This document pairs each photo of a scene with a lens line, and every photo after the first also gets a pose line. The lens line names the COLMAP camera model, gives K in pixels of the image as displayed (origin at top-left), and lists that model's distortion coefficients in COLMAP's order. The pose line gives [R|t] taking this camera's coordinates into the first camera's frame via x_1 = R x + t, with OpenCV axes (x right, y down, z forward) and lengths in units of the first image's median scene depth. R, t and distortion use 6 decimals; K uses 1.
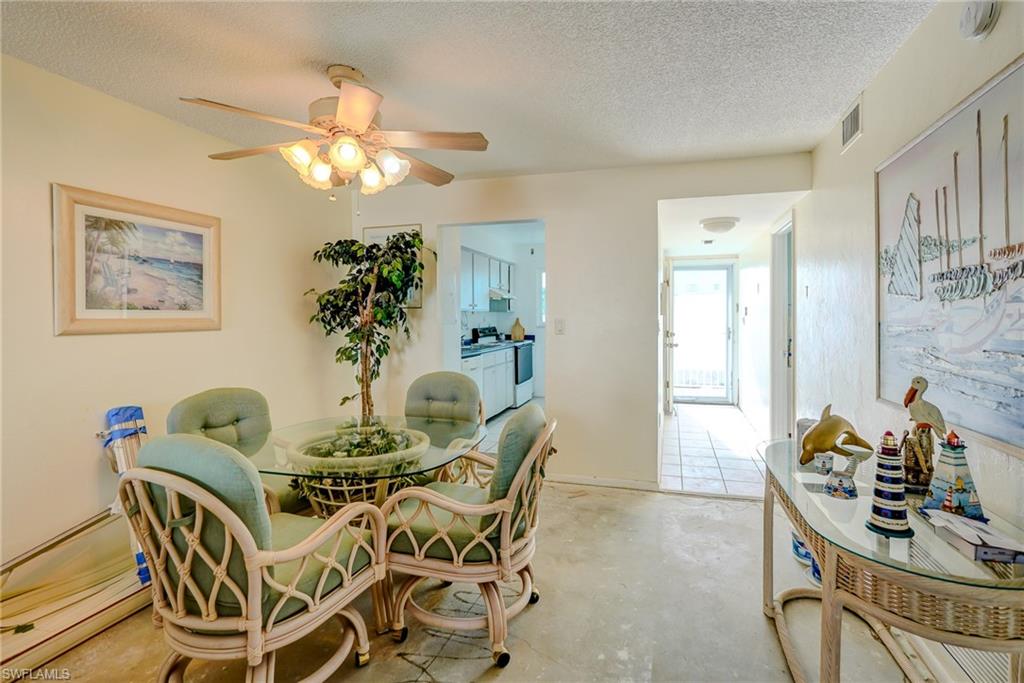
lens RADIAL K [[496.9, 0, 515.6], [0, 496.9, 334.4], [0, 0, 1]] dist [-0.002493, 0.000569]
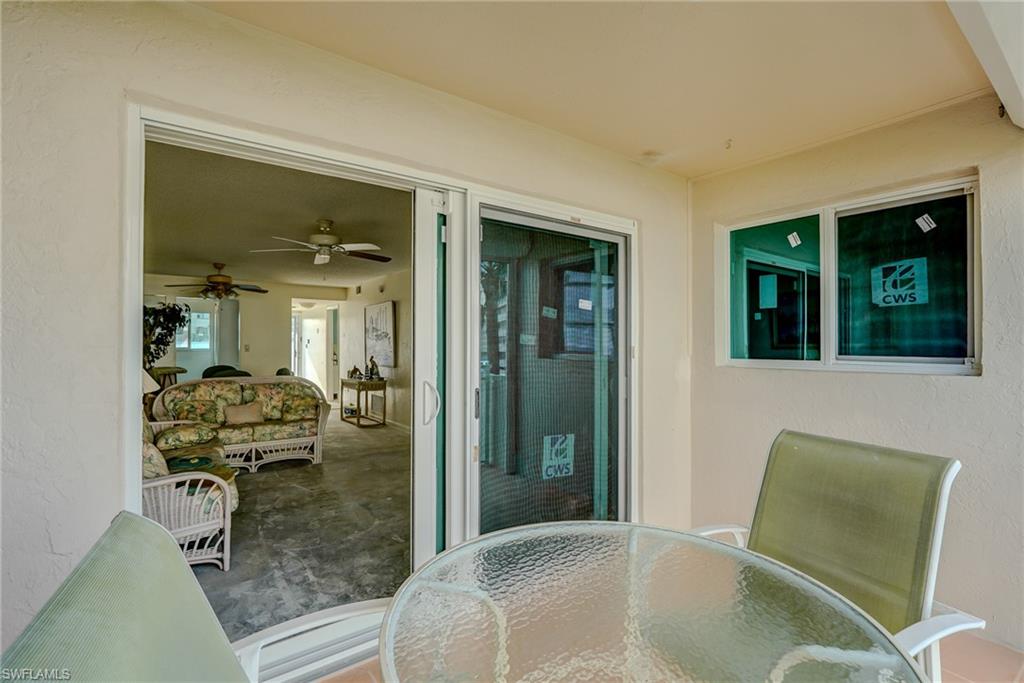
lens RADIAL K [[496.9, 0, 515.6], [0, 496.9, 334.4], [0, 0, 1]] dist [-0.002493, 0.000569]
pose [[0.610791, 0.016204, 0.791626, -1.231554], [0.028618, 0.998686, -0.042523, 0.067892], [-0.791274, 0.048628, 0.609524, -1.736680]]
